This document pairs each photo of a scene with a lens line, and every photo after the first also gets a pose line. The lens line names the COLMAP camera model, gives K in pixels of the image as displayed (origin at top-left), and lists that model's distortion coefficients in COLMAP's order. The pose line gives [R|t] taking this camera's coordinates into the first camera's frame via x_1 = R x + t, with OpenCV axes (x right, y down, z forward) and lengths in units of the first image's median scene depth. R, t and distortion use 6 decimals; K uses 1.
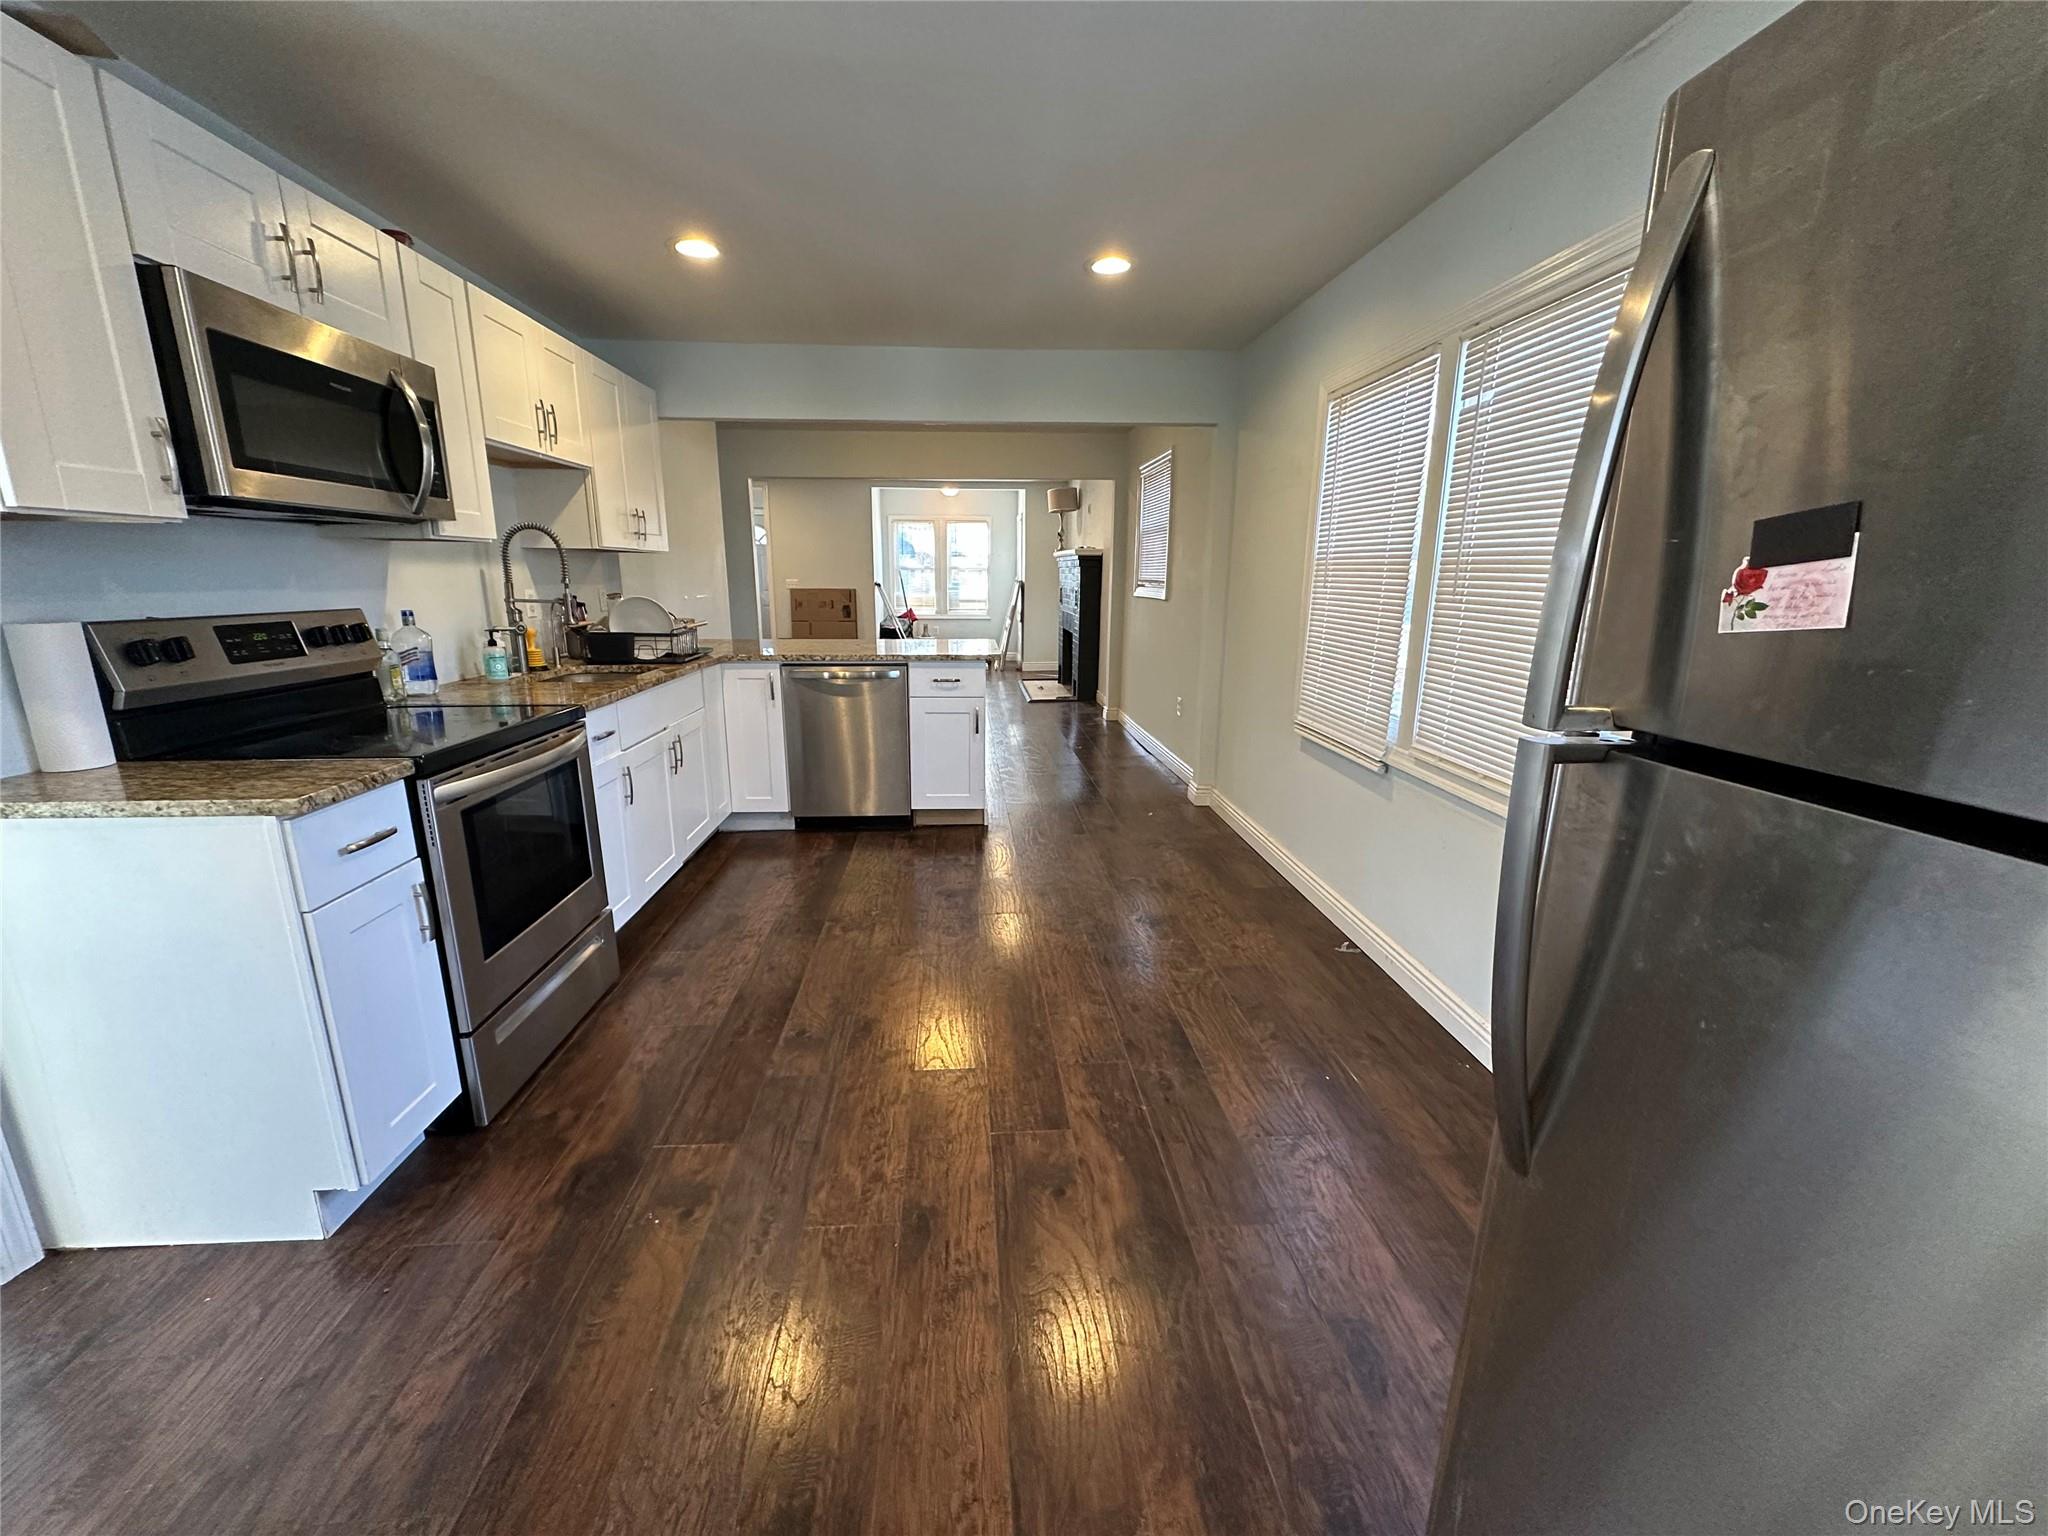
lens RADIAL K [[820.5, 0, 1024.0], [0, 820.5, 768.0], [0, 0, 1]] dist [0.000176, 0.000004]
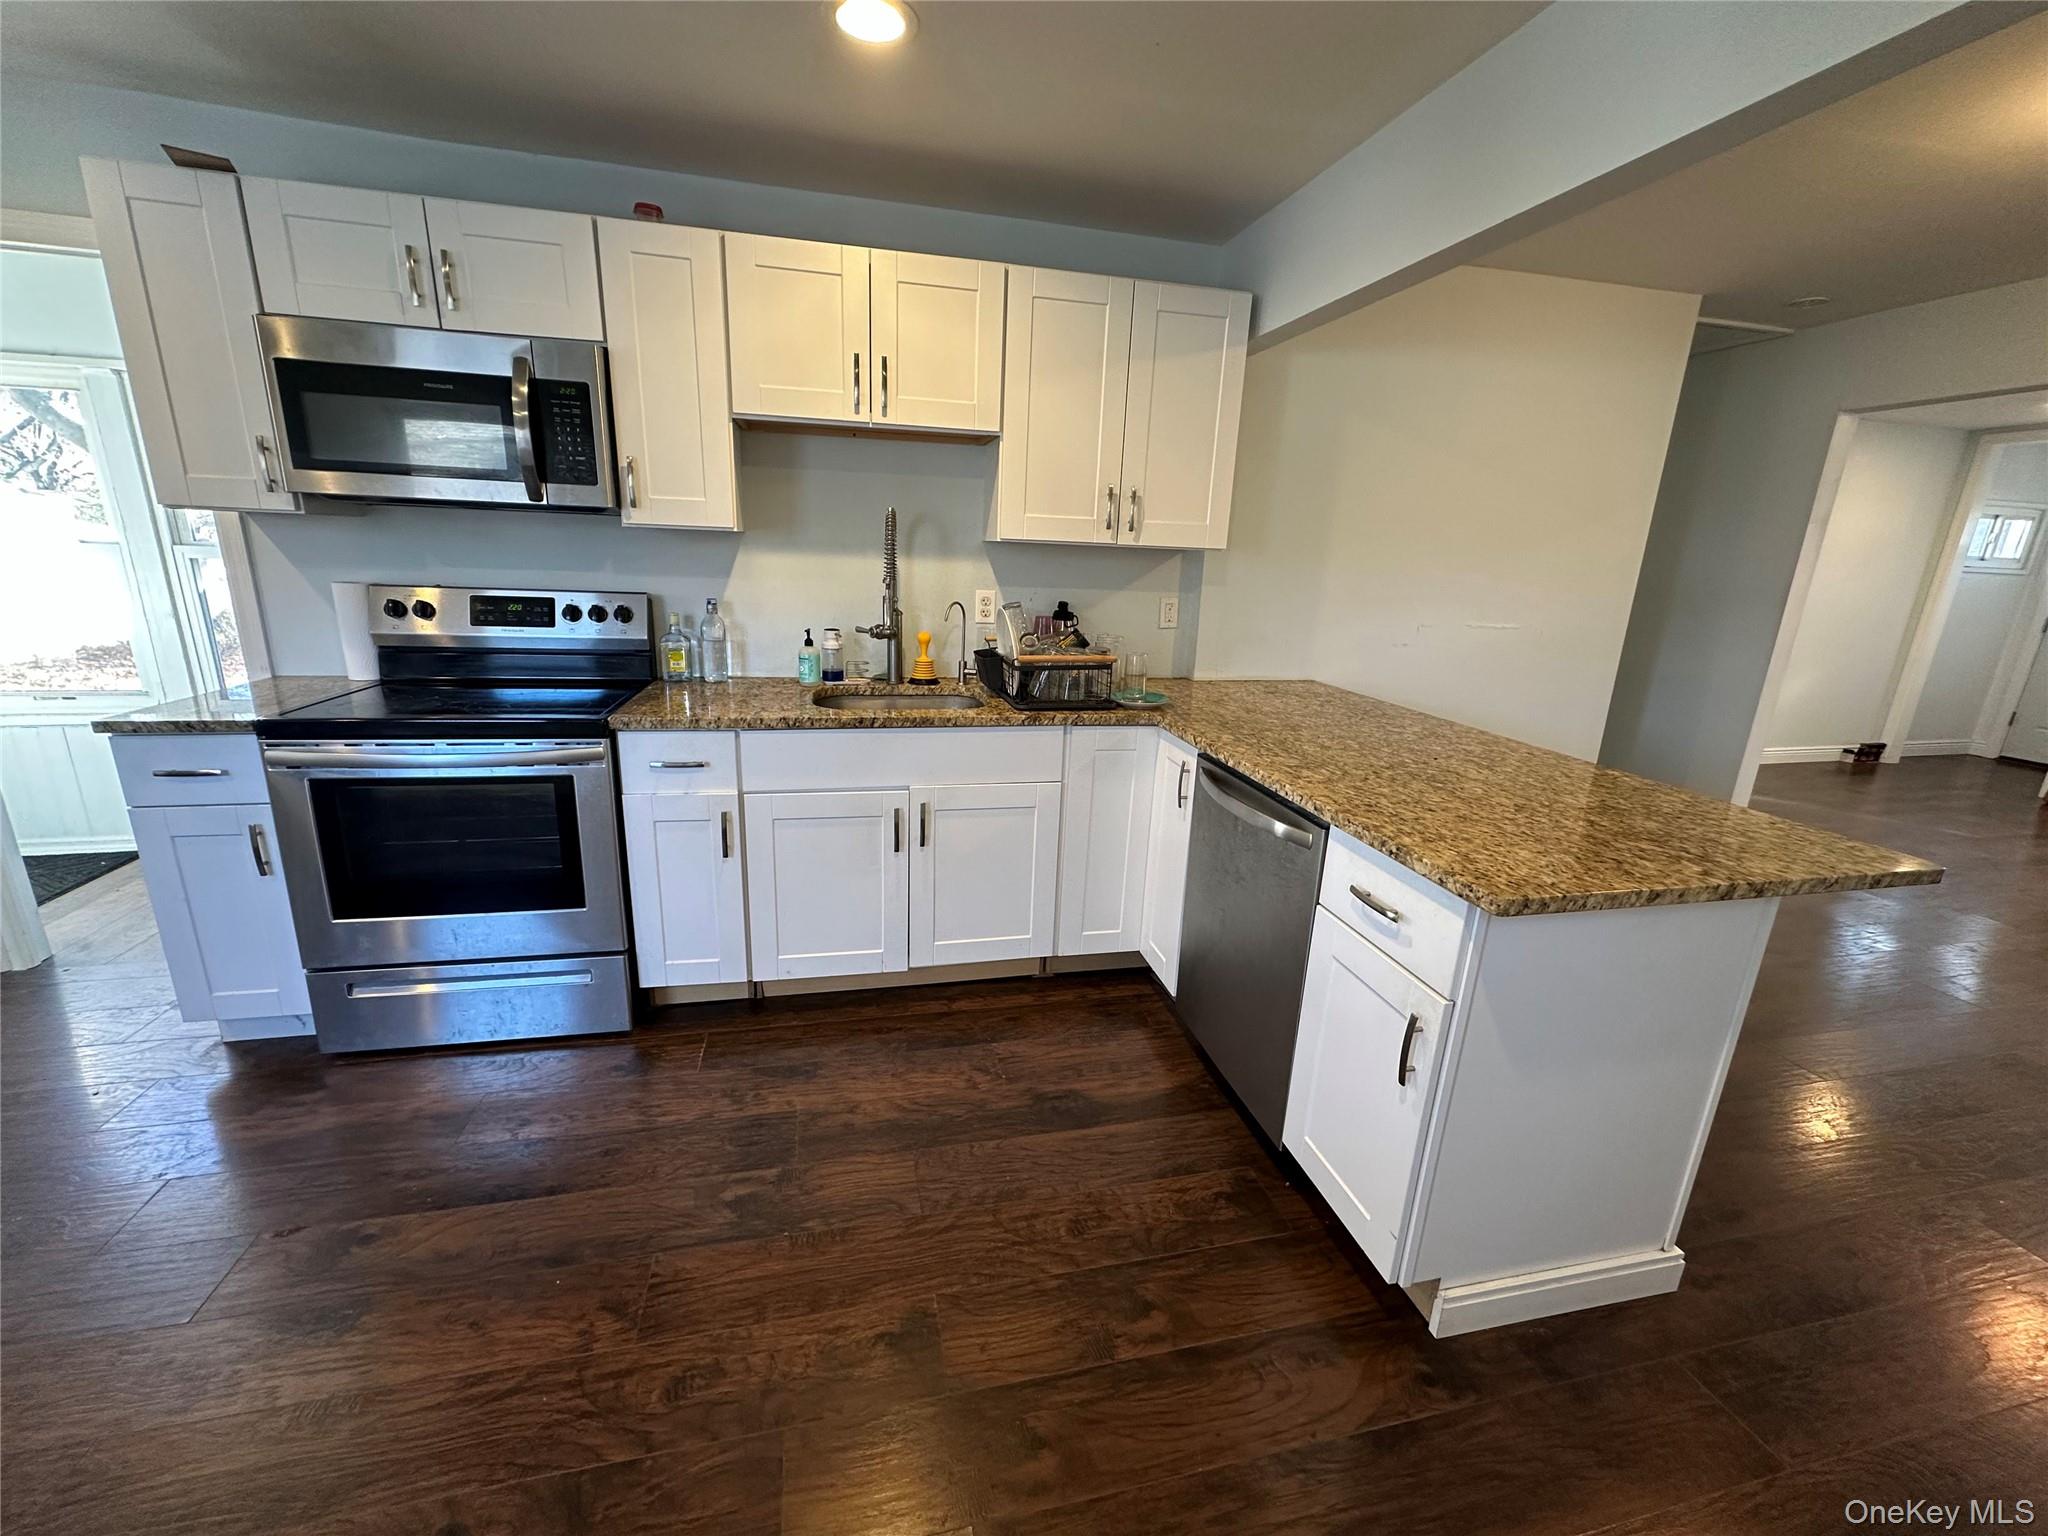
lens RADIAL K [[820.5, 0, 1024.0], [0, 820.5, 768.0], [0, 0, 1]] dist [0.000176, 0.000004]
pose [[0.149501, 0.257319, -0.954692, 0.291576], [-0.265773, 0.940467, 0.211865, -0.270774], [0.952373, 0.222057, 0.208989, 1.038024]]
